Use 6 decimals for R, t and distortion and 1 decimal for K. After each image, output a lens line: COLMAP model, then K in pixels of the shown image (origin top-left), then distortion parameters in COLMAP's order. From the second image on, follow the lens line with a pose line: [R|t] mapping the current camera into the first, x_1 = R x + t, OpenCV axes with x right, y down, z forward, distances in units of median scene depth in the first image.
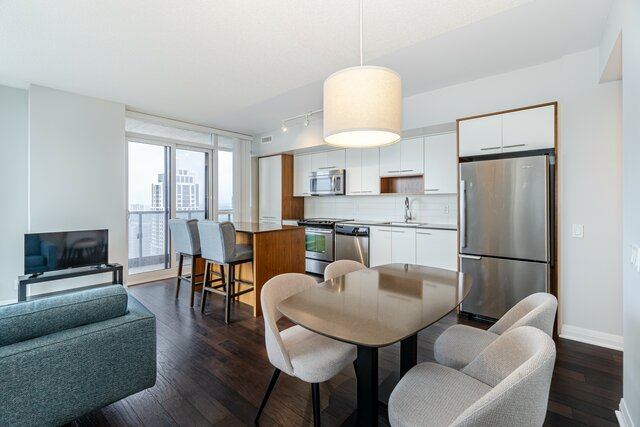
lens RADIAL K [[279.0, 0, 318.1], [0, 279.0, 210.5], [0, 0, 1]] dist [-0.009801, 0.001490]
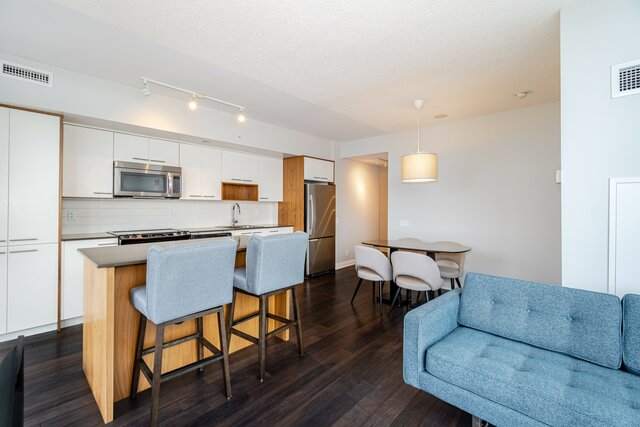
lens RADIAL K [[279.0, 0, 319.2], [0, 279.0, 207.8], [0, 0, 1]] dist [-0.009801, 0.001490]
pose [[0.041935, -0.000653, 0.999120, -0.708027], [0.025723, 0.999669, -0.000426, -0.017698], [-0.998789, 0.025719, 0.041938, 0.560265]]
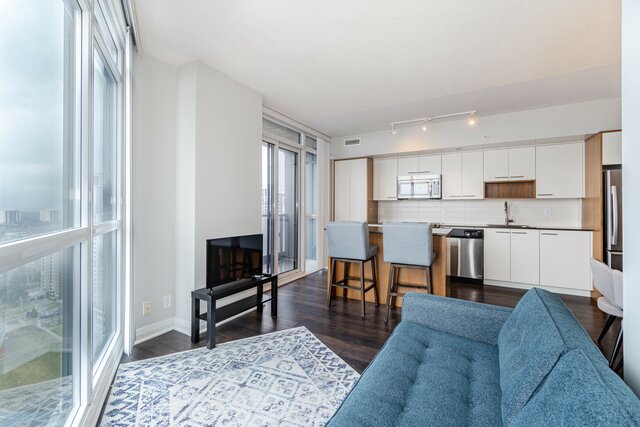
lens RADIAL K [[279.0, 0, 314.2], [0, 279.0, 209.6], [0, 0, 1]] dist [-0.009801, 0.001490]
pose [[0.983205, 0.004527, 0.182448, -0.555138], [0.001049, 0.999536, -0.030454, 0.013991], [-0.182501, 0.030134, 0.982744, 0.078141]]
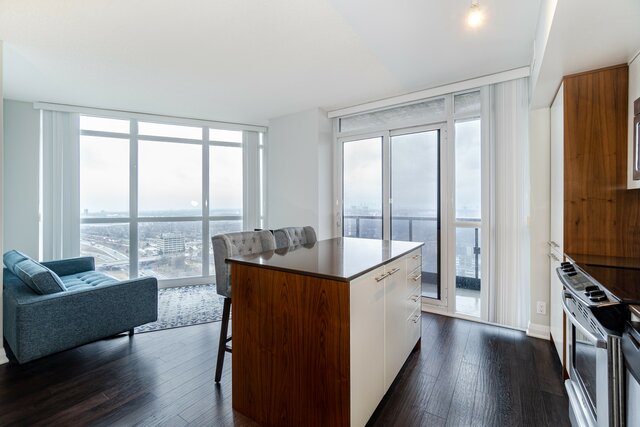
lens RADIAL K [[279.0, 0, 307.3], [0, 279.0, 205.0], [0, 0, 1]] dist [-0.009801, 0.001490]
pose [[0.091750, 0.002268, -0.995780, 0.236359], [-0.029747, 0.999557, -0.000464, -0.025921], [0.995338, 0.029664, 0.091776, 0.713615]]
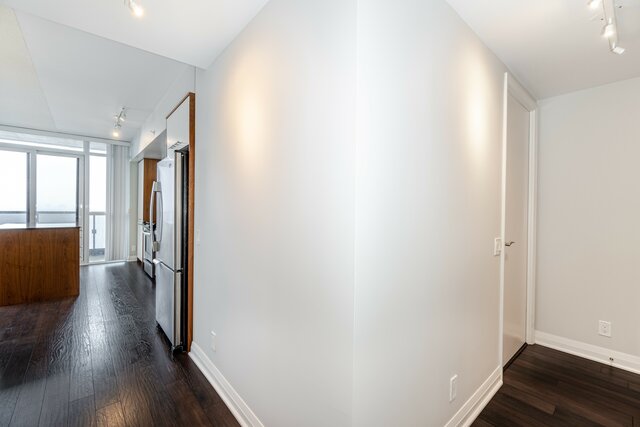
lens RADIAL K [[279.0, 0, 326.2], [0, 279.0, 208.3], [0, 0, 1]] dist [-0.009801, 0.001490]
pose [[0.989860, 0.012206, -0.141521, 0.792543], [-0.016468, 0.999444, -0.028984, 0.003121], [0.141088, 0.031021, 0.989511, 0.080063]]
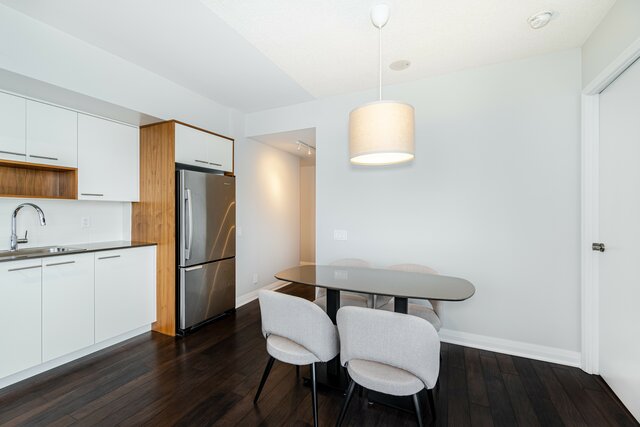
lens RADIAL K [[279.0, 0, 317.7], [0, 279.0, 211.2], [0, 0, 1]] dist [-0.009801, 0.001490]
pose [[-0.242161, 0.004169, 0.970227, -0.316944], [0.030998, 0.999514, 0.003442, -0.014228], [-0.969741, 0.030909, -0.242173, 0.509335]]
